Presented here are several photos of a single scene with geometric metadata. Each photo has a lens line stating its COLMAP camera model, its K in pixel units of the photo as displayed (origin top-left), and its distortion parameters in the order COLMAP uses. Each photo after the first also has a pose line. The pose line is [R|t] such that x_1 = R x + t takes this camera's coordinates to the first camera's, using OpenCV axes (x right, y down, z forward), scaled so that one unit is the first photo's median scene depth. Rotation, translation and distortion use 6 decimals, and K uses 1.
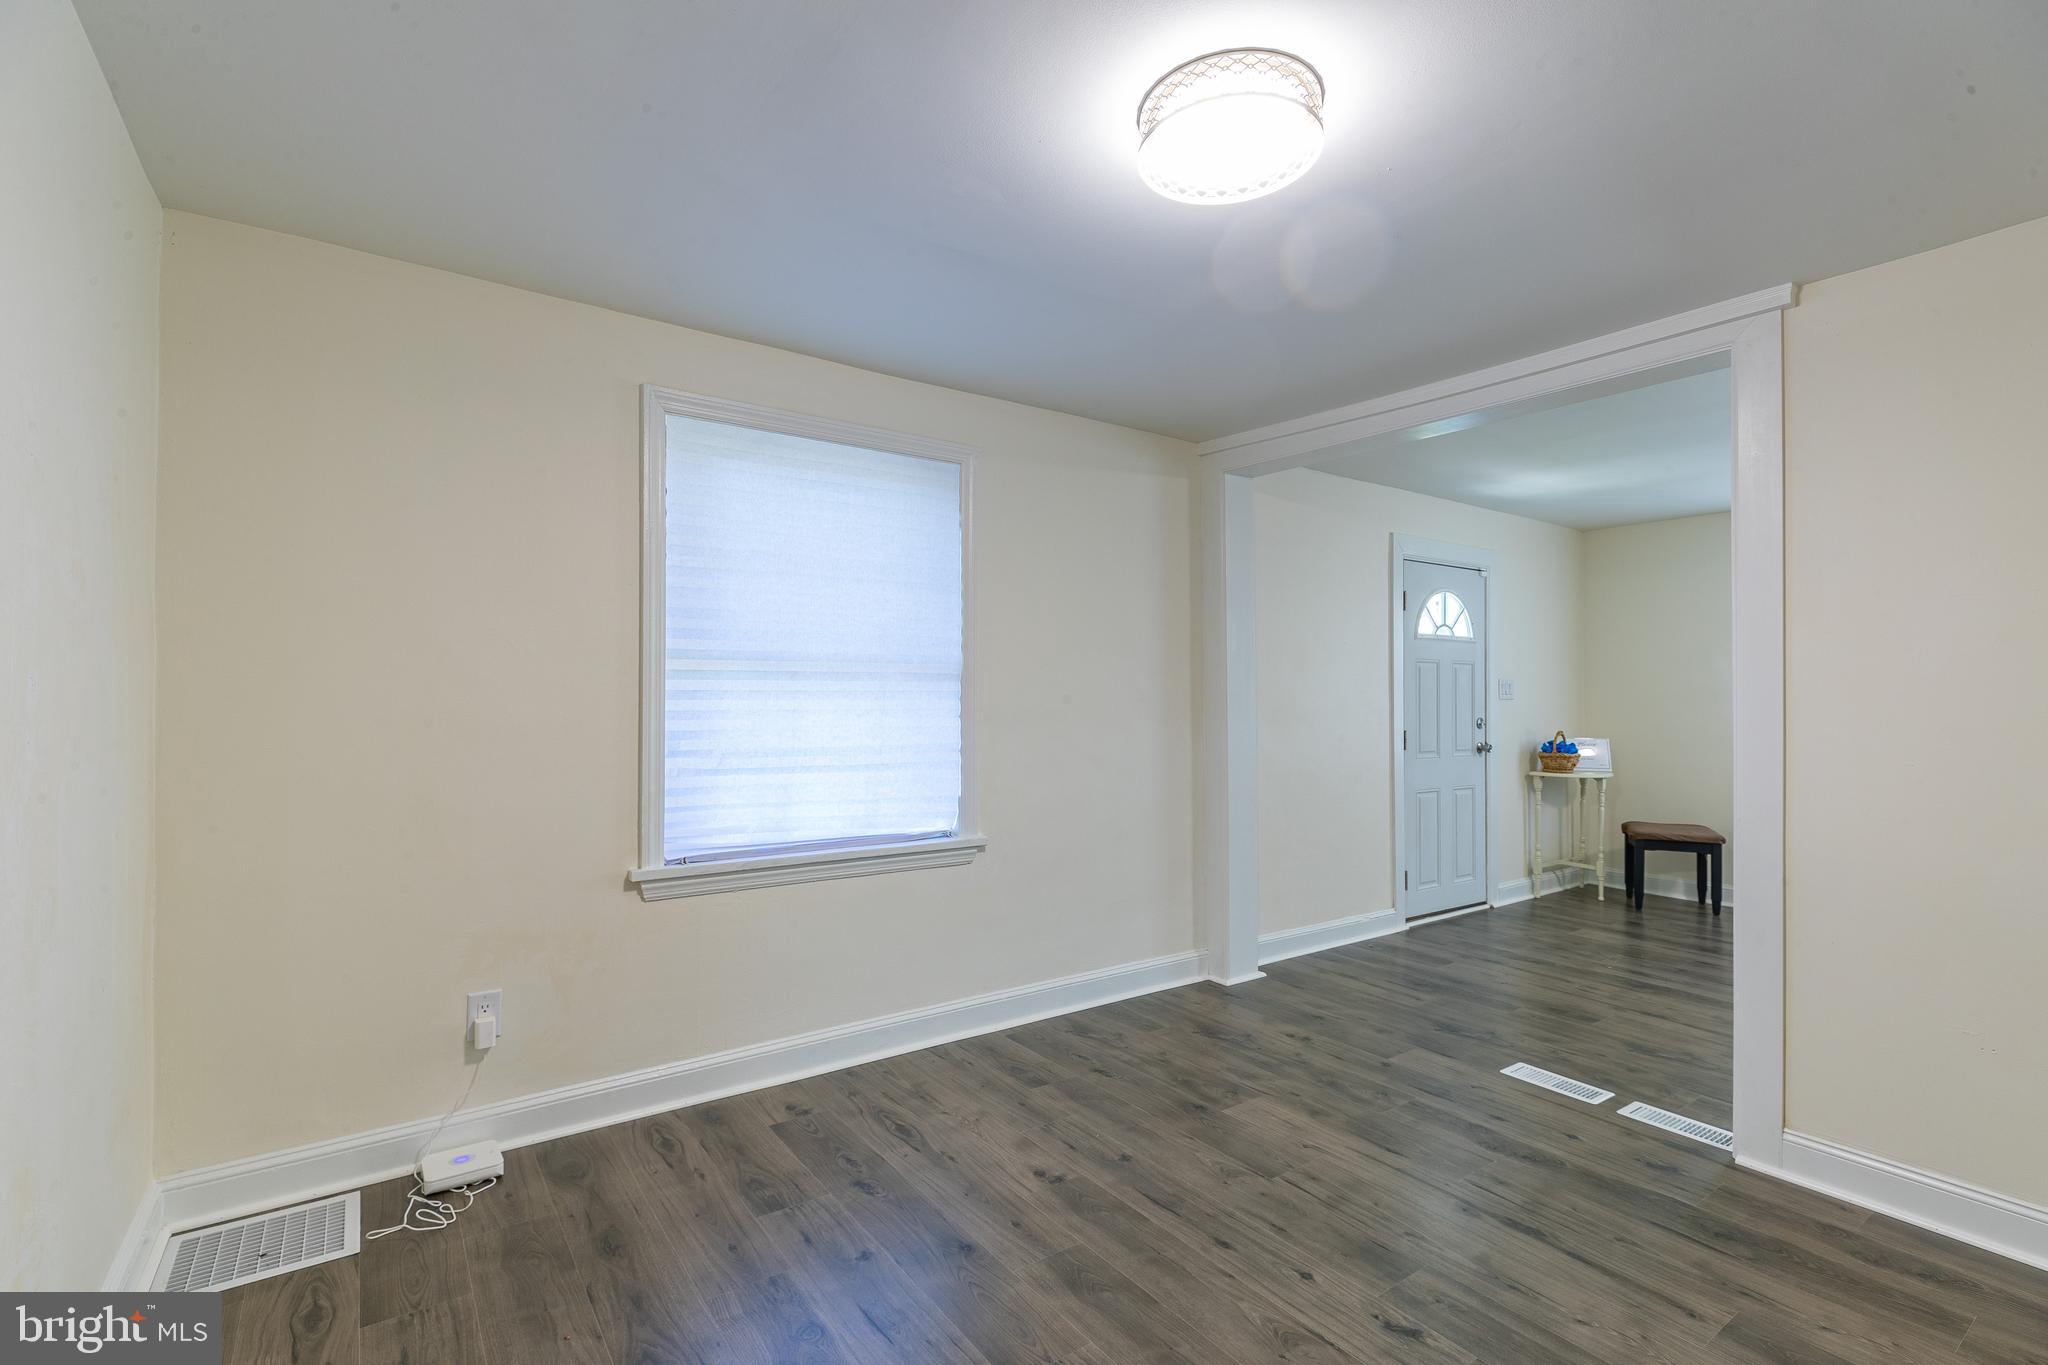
lens RADIAL K [[930.9, 0, 1009.0], [0, 930.9, 683.9], [0, 0, 1]] dist [0.006380, -0.002361]
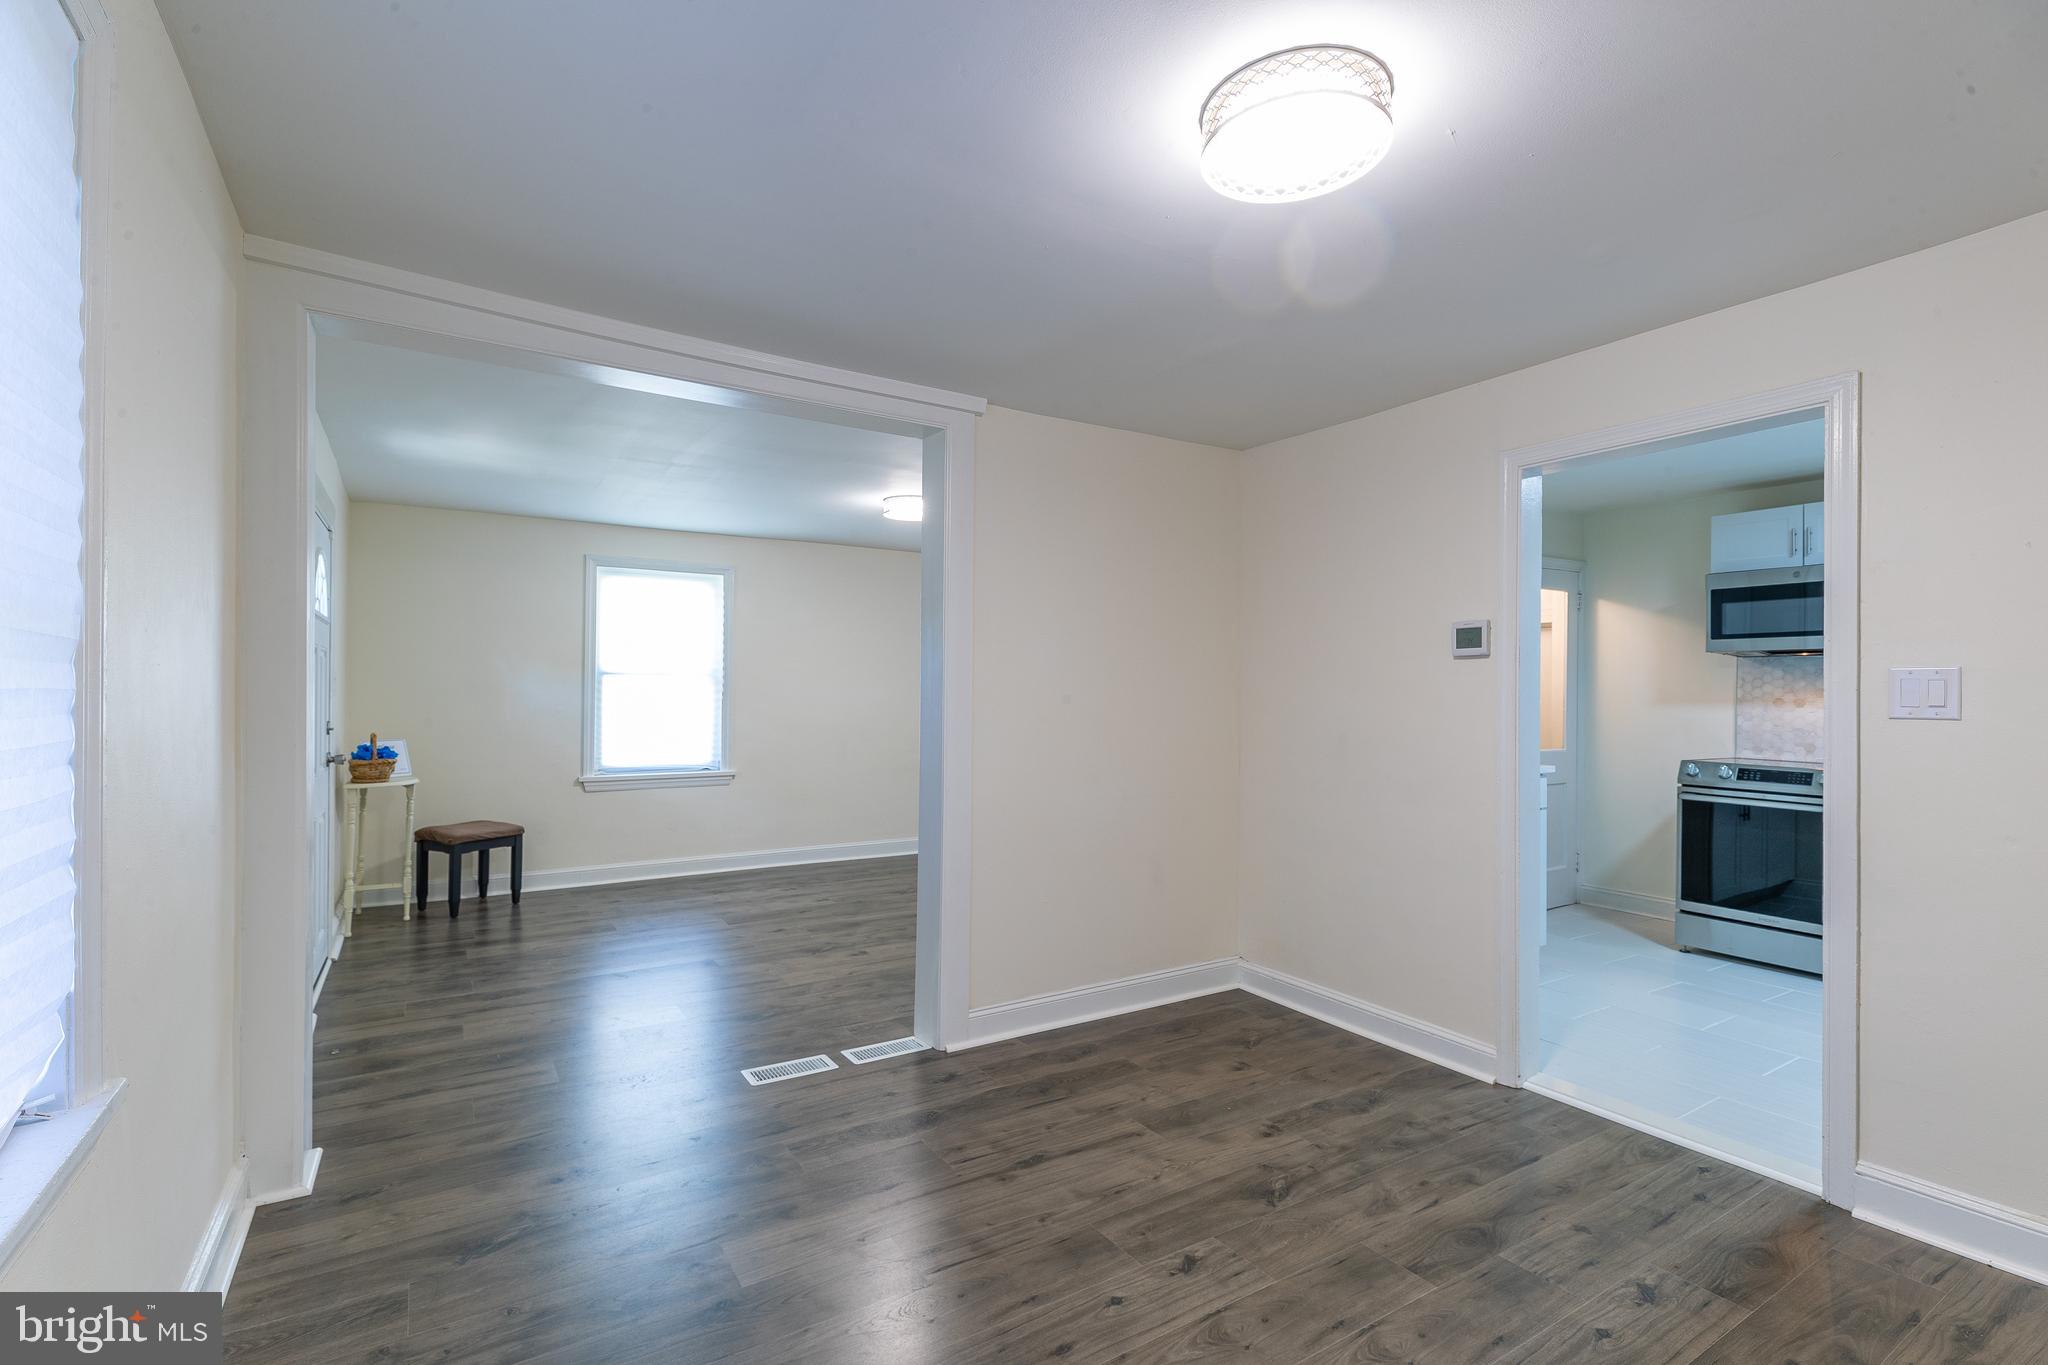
lens RADIAL K [[930.9, 0, 1009.2], [0, 930.9, 684.1], [0, 0, 1]] dist [0.006380, -0.002361]
pose [[0.051421, 0.005351, 0.998663, -0.449593], [-0.014592, 0.999883, -0.004607, 0.001751], [-0.998570, -0.014336, 0.051493, 0.735180]]
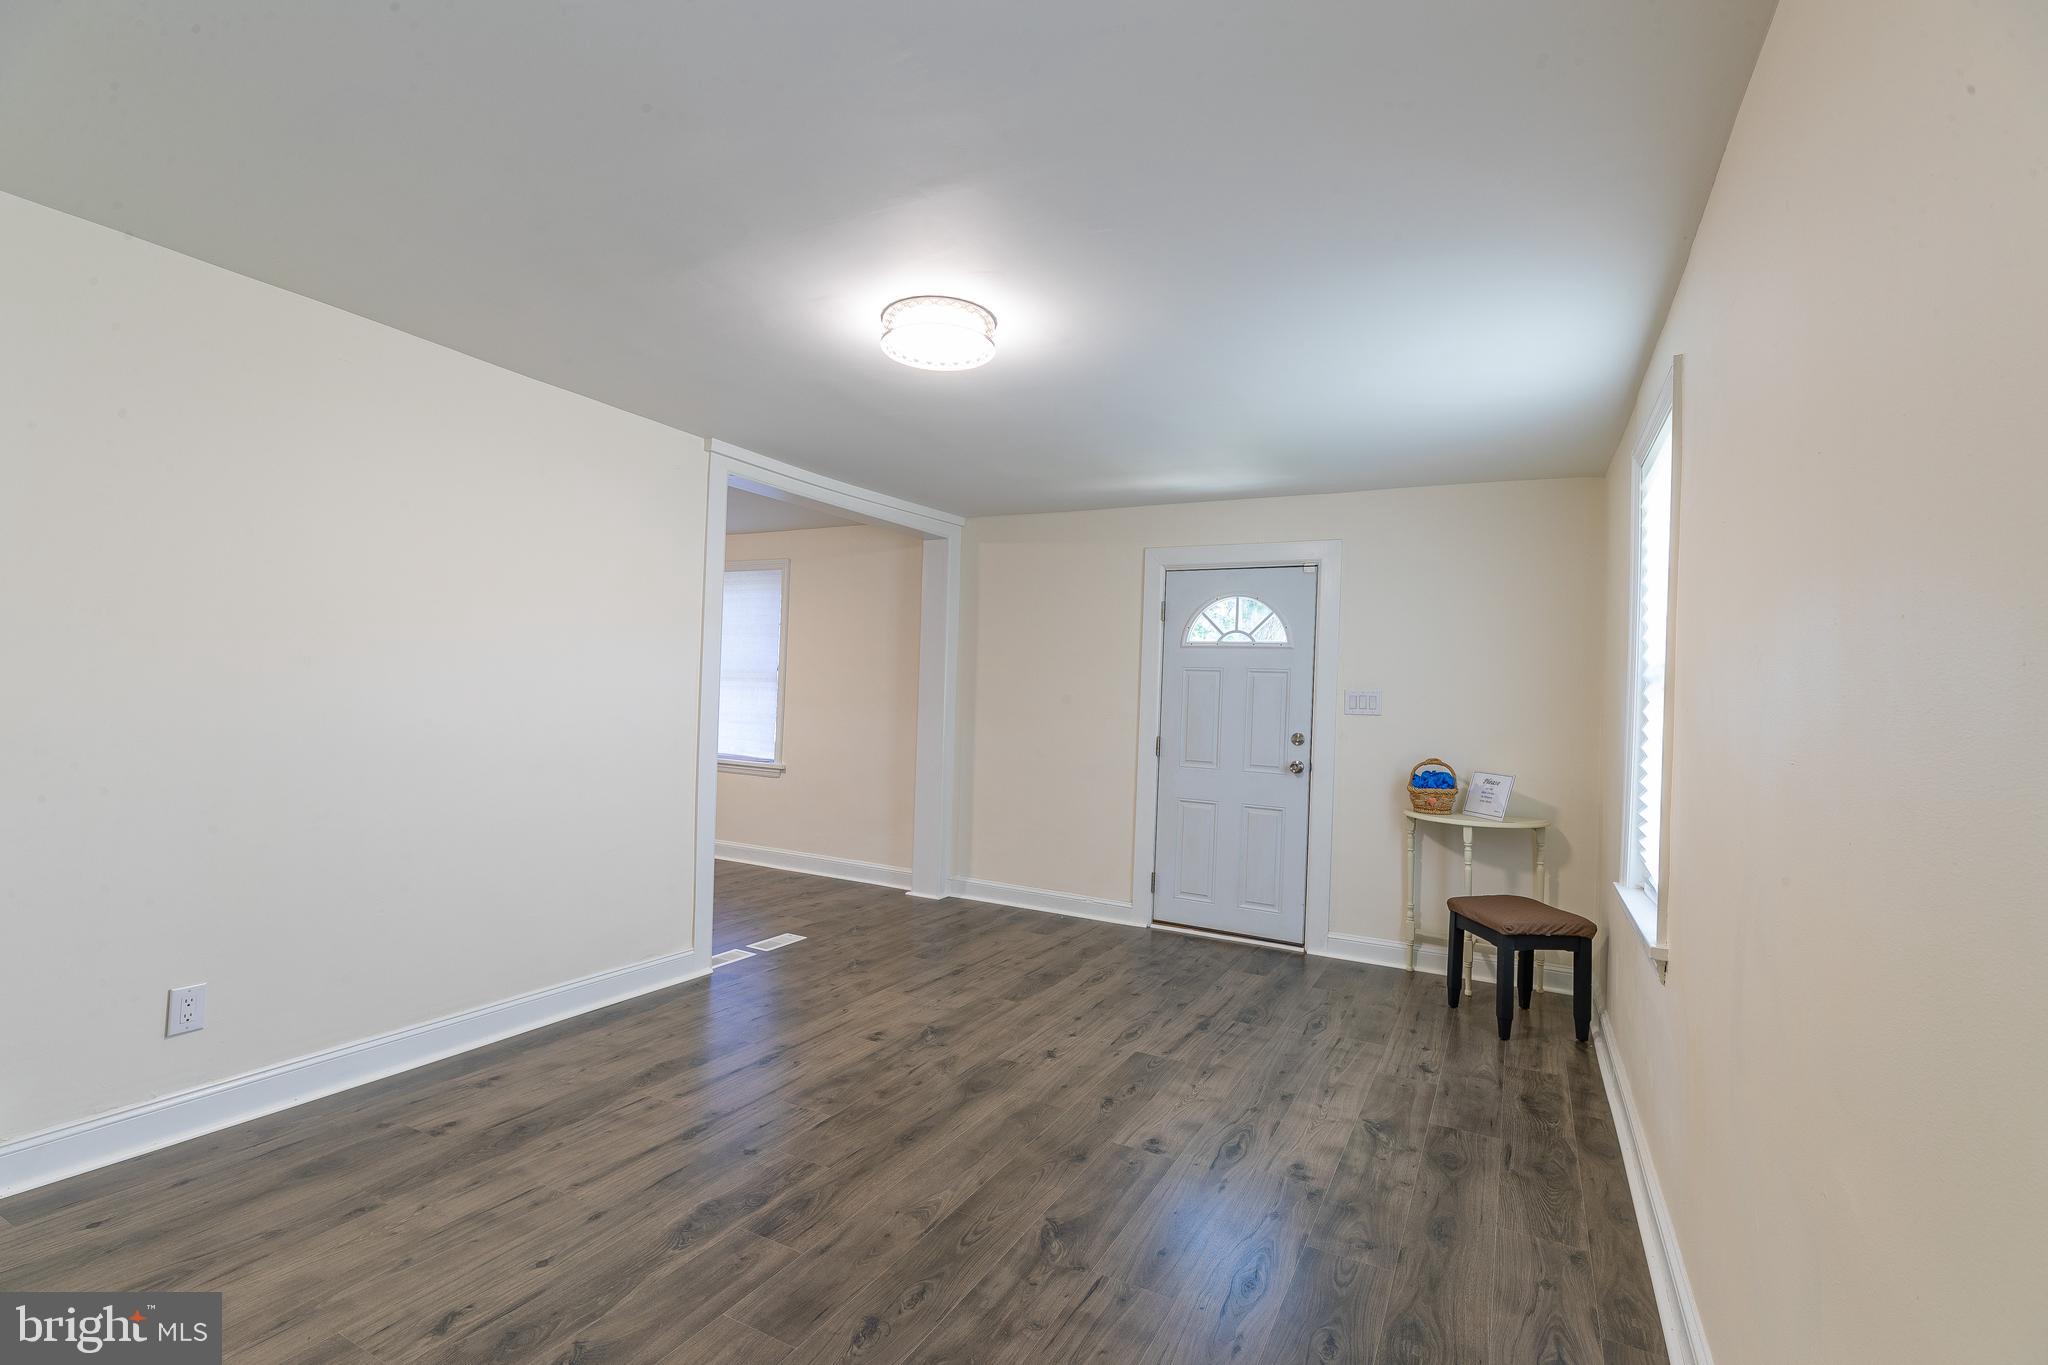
lens RADIAL K [[930.9, 0, 1009.2], [0, 930.9, 682.0], [0, 0, 1]] dist [0.006380, -0.002361]
pose [[0.440922, -0.001644, -0.897544, 2.193912], [-0.027394, 0.999508, -0.015287, 0.016519], [0.897127, 0.031327, 0.440660, 0.679118]]
